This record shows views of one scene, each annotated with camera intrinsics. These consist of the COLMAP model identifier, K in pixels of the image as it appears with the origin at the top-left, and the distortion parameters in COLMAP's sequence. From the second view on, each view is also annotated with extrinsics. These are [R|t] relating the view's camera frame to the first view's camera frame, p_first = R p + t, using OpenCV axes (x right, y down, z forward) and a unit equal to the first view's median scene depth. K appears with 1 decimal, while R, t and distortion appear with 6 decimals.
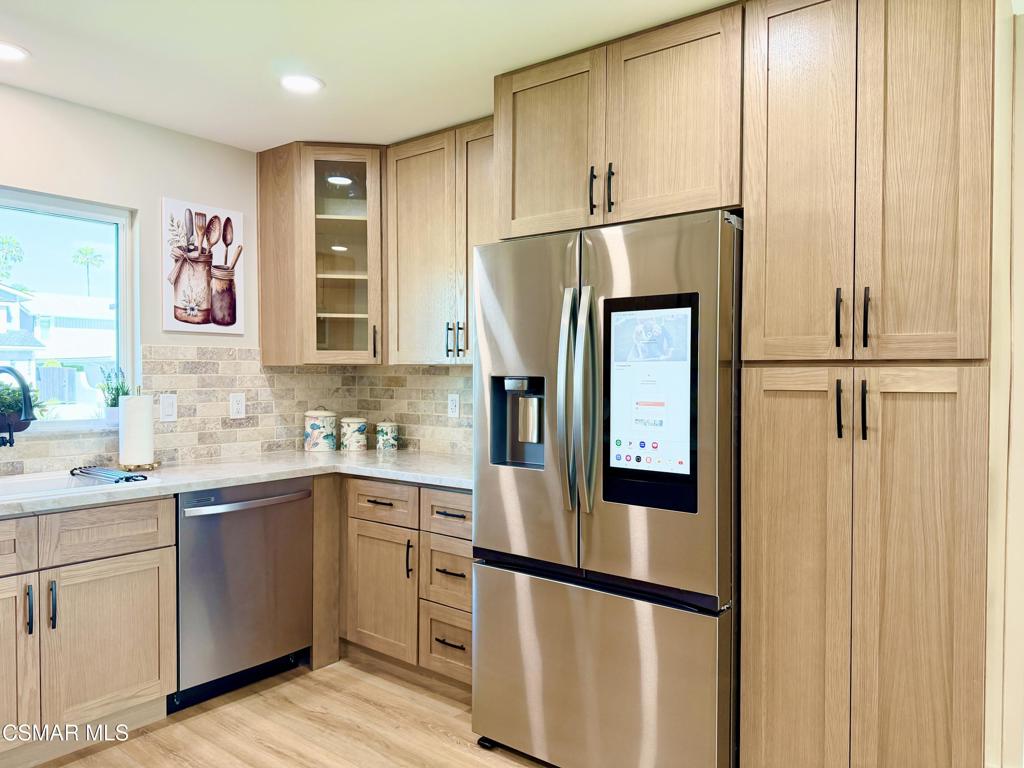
lens RADIAL K [[716.4, 0, 516.9], [0, 716.4, 389.2], [0, 0, 1]] dist [0.061292, -0.078993]
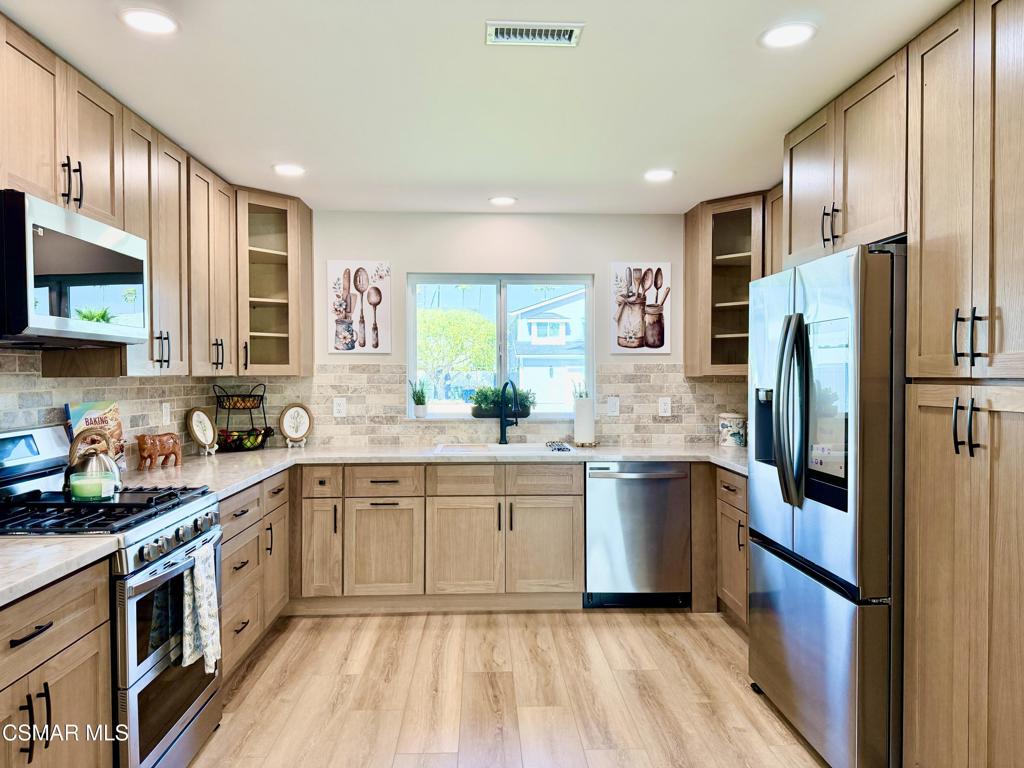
lens RADIAL K [[716.4, 0, 521.5], [0, 716.4, 385.8], [0, 0, 1]] dist [0.061292, -0.078993]
pose [[0.658385, 0.007882, -0.752640, 0.479733], [-0.013867, 0.999902, -0.001659, -0.011030], [0.752554, 0.011529, 0.658430, -0.086662]]
